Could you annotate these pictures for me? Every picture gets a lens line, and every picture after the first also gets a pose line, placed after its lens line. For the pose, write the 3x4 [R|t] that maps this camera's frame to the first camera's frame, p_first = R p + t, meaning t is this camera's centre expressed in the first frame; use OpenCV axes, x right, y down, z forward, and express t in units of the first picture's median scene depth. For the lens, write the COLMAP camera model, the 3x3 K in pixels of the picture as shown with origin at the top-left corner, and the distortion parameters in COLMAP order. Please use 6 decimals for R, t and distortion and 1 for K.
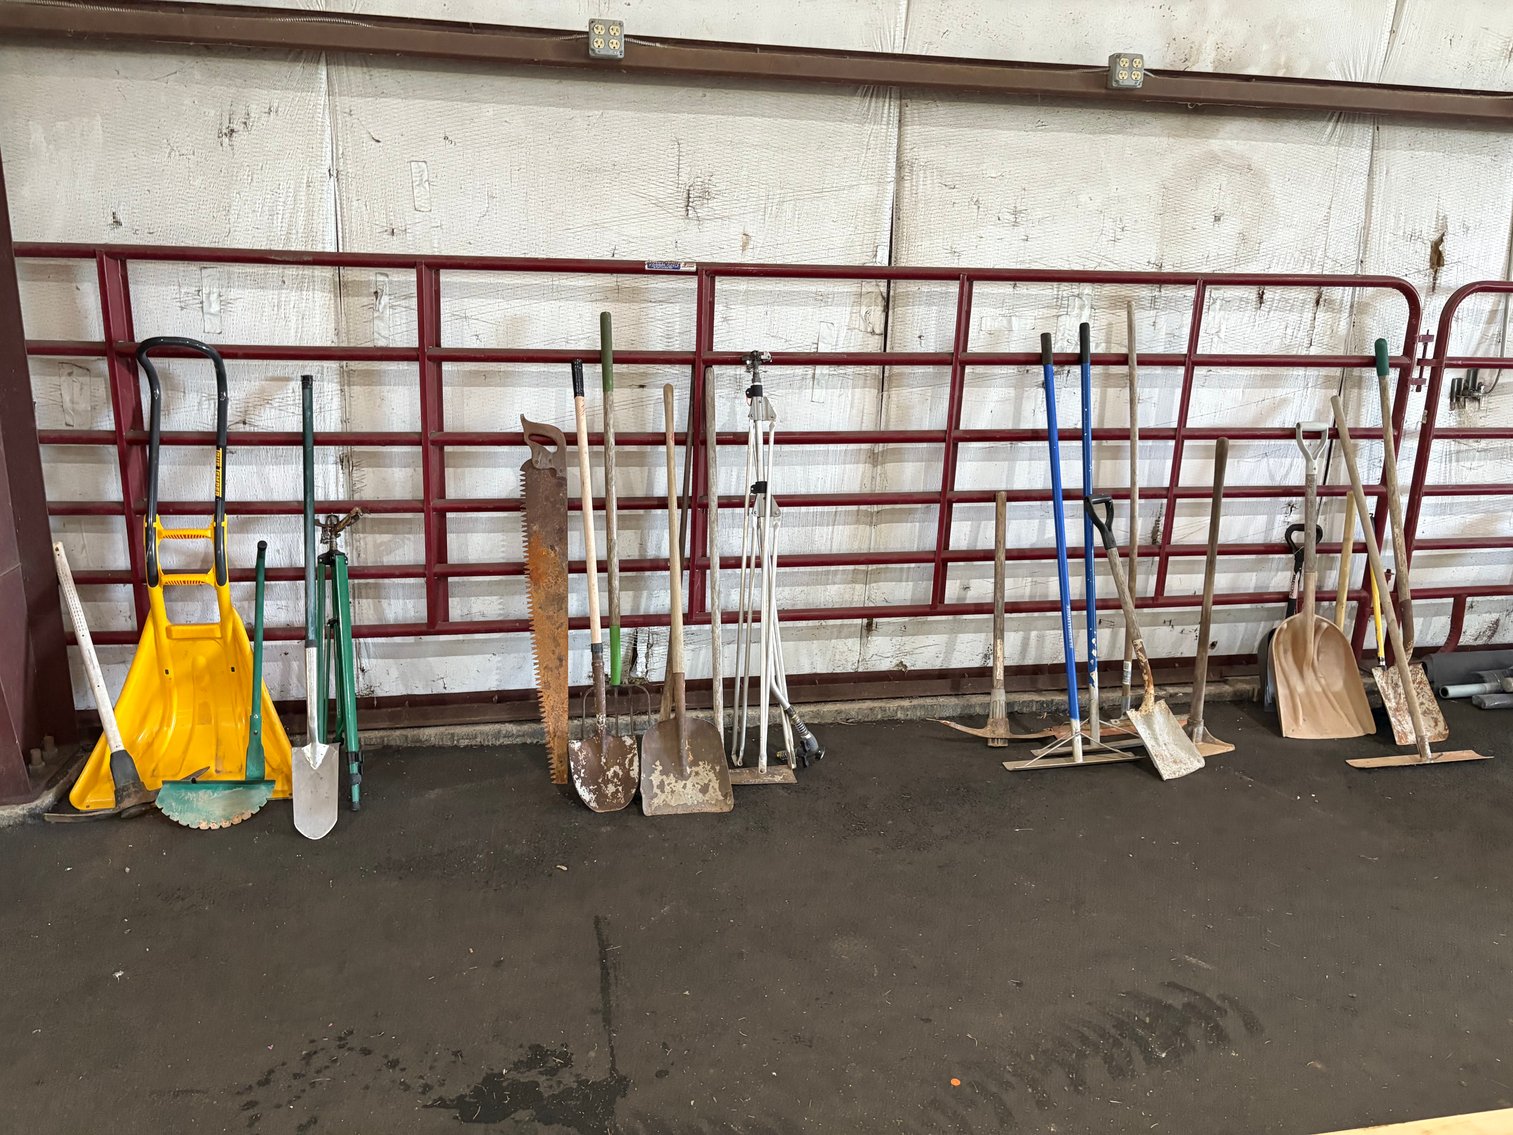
lens RADIAL K [[1148.3, 0, 754.8], [0, 1148.3, 568.3], [0, 0, 1]] dist [0.048365, -0.044953]
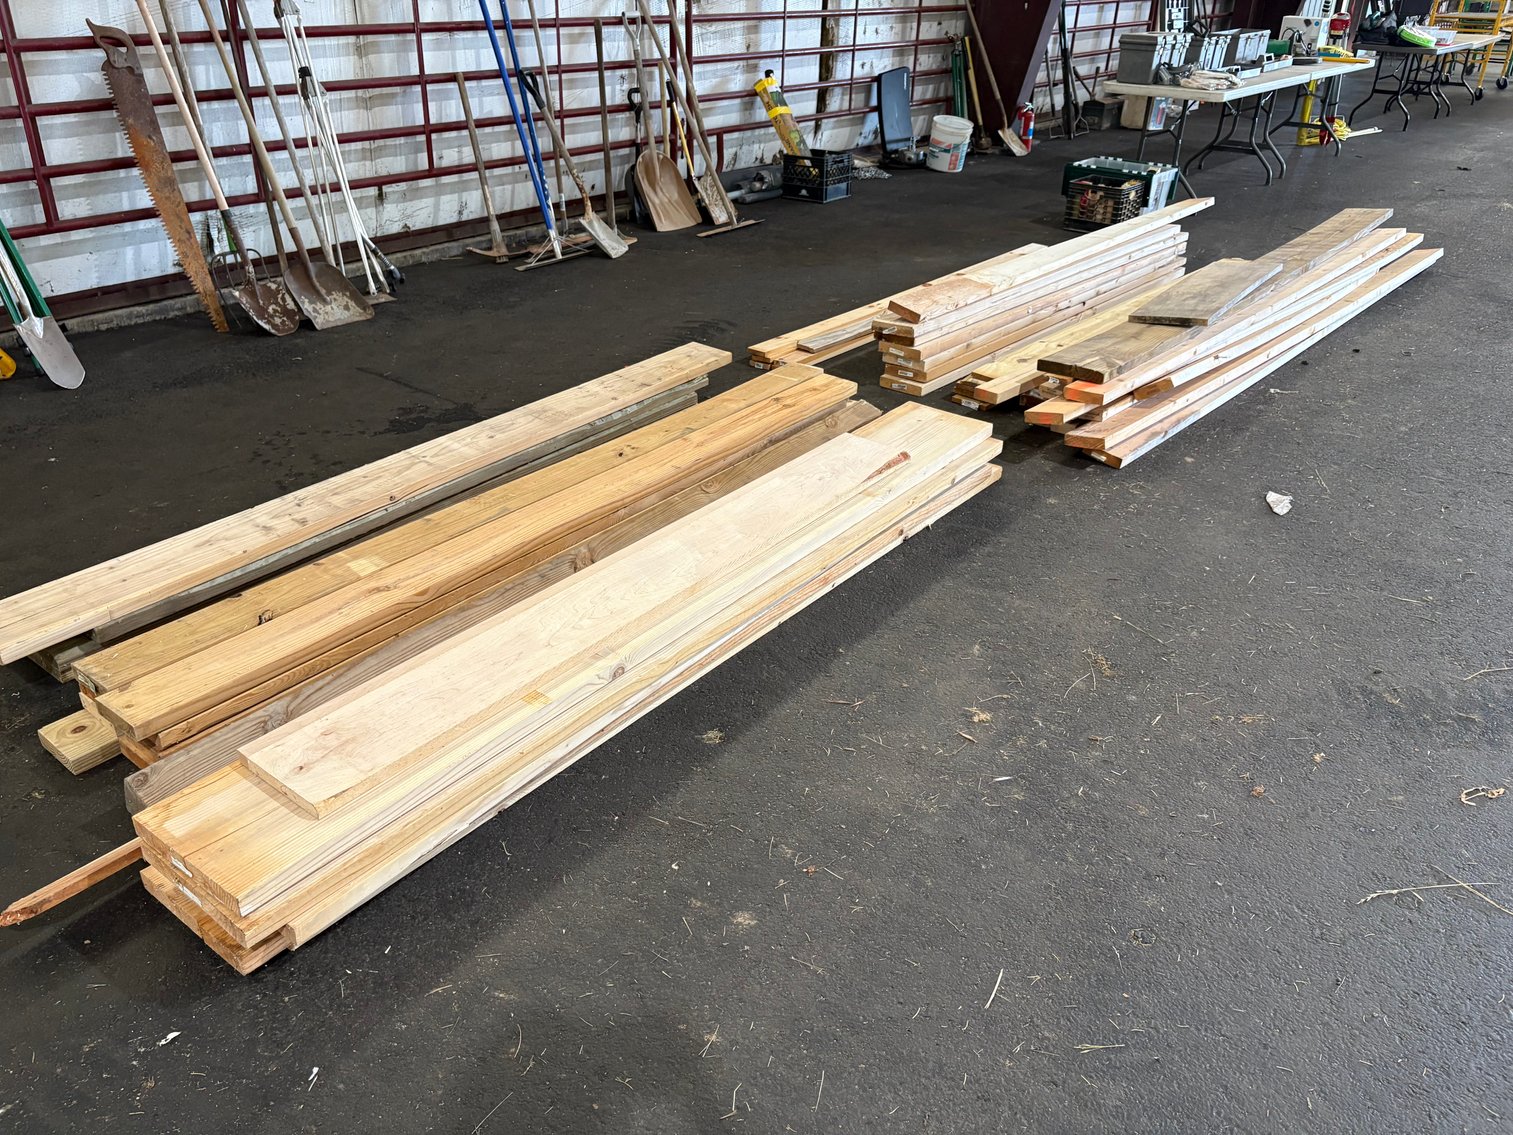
lens RADIAL K [[1148.3, 0, 742.9], [0, 1148.3, 573.6], [0, 0, 1]] dist [0.048365, -0.044953]
pose [[0.771441, -0.308979, 0.556247, -0.477528], [0.158099, 0.939850, 0.302796, 0.129068], [-0.616347, -0.145647, 0.773888, -0.356106]]
